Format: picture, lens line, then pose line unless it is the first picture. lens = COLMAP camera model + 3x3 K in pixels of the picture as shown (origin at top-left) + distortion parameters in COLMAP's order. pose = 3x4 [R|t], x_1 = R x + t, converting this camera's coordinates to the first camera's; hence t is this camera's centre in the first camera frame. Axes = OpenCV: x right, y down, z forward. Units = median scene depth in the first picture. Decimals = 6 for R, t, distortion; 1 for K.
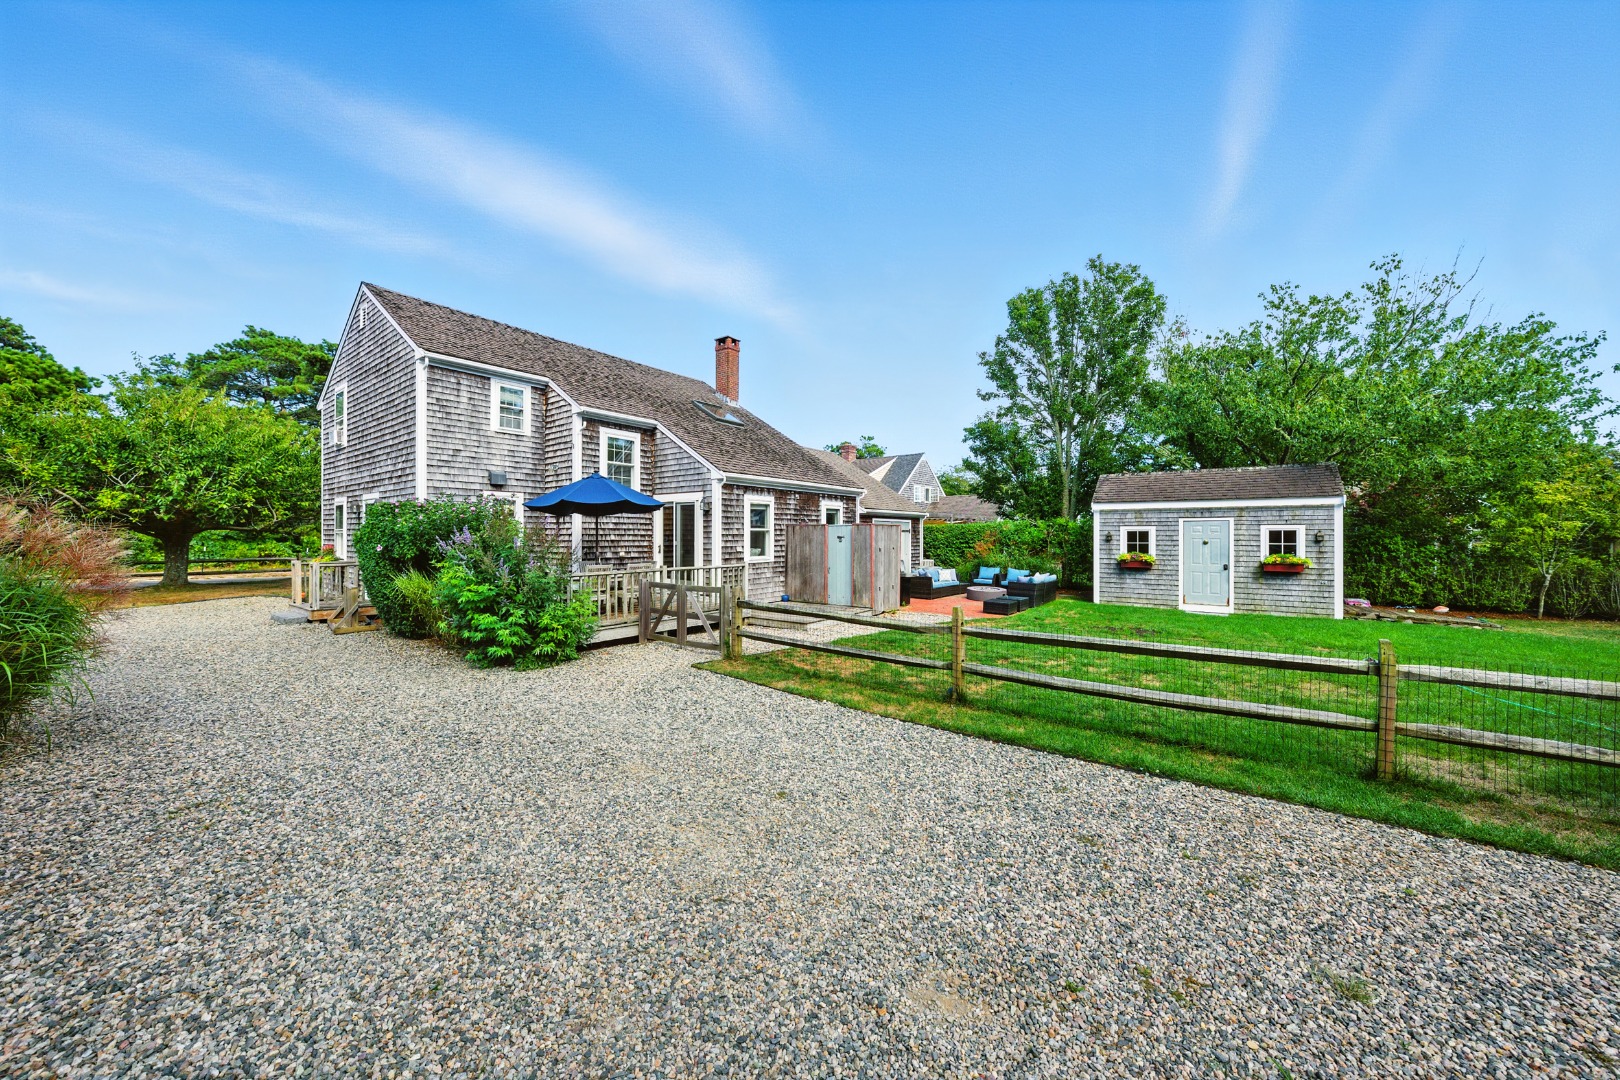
lens RADIAL K [[569.4, 0, 804.6], [0, 569.4, 531.8], [0, 0, 1]] dist [-0.020366, 0.002988]
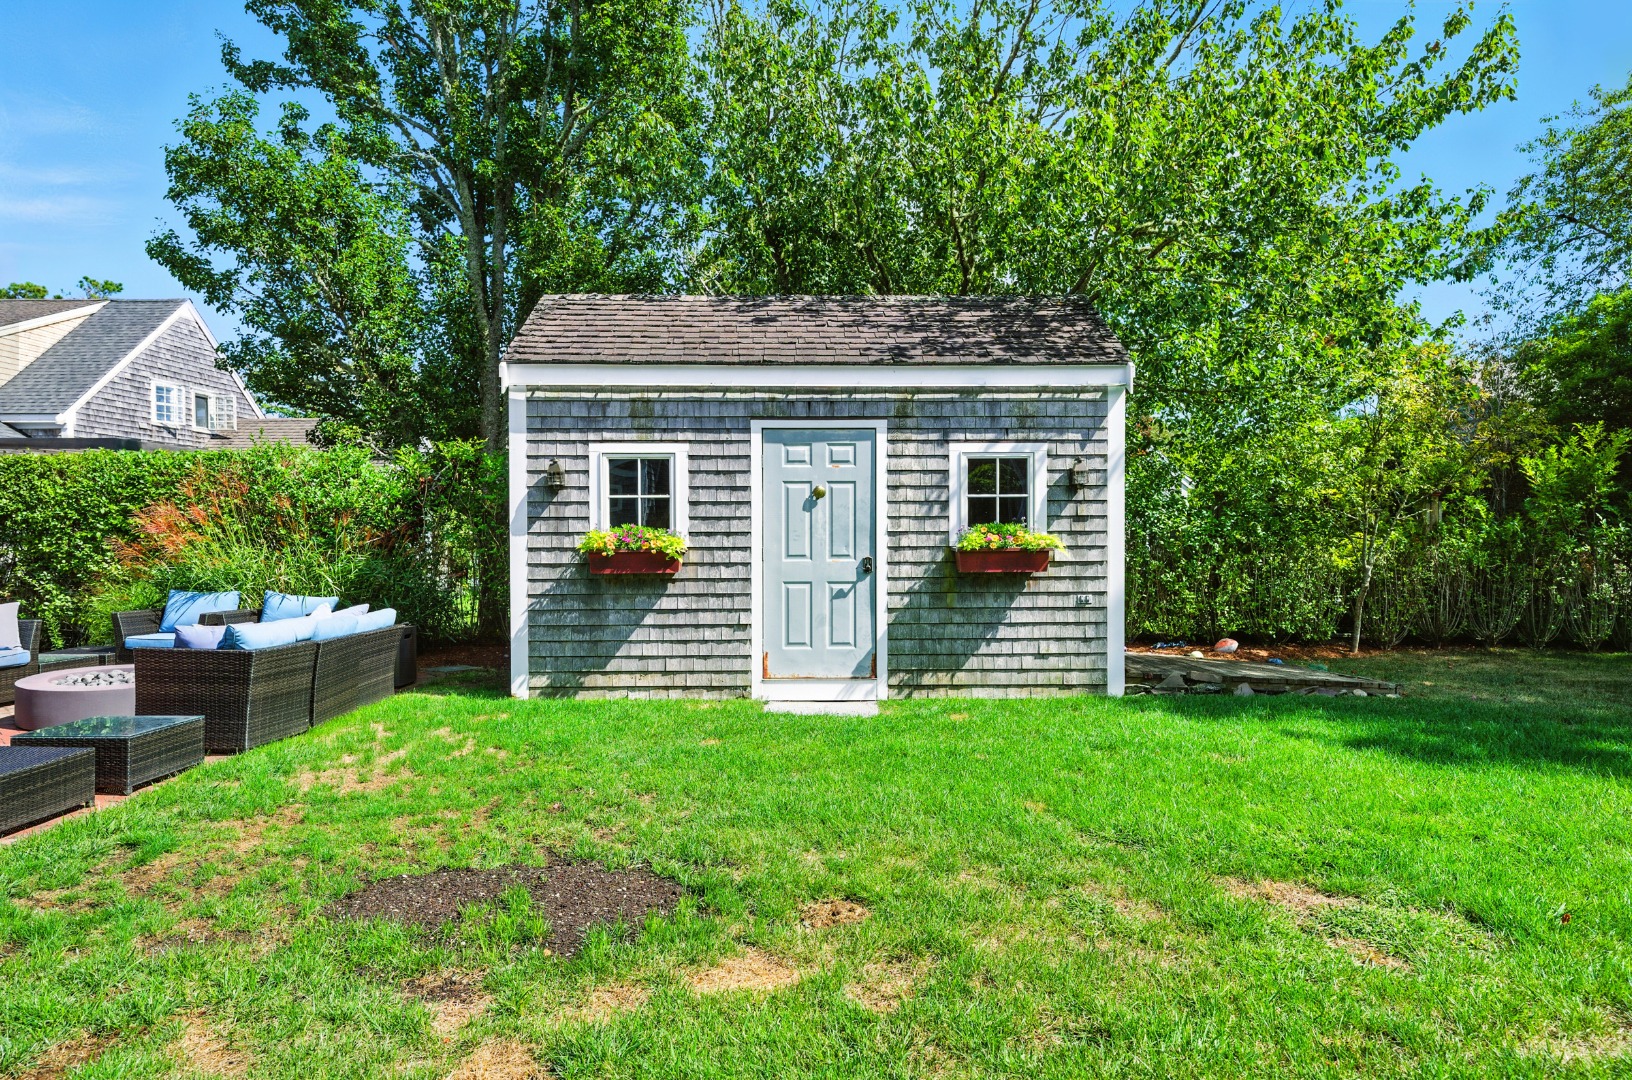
lens RADIAL K [[941.9, 0, 818.3], [0, 941.9, 549.7], [0, 0, 1]] dist [0.008810, 0.002301]
pose [[0.789356, -0.011745, 0.613823, 0.372504], [-0.000116, 0.999814, 0.019281, 0.041955], [-0.613935, -0.015291, 0.789208, 0.567011]]
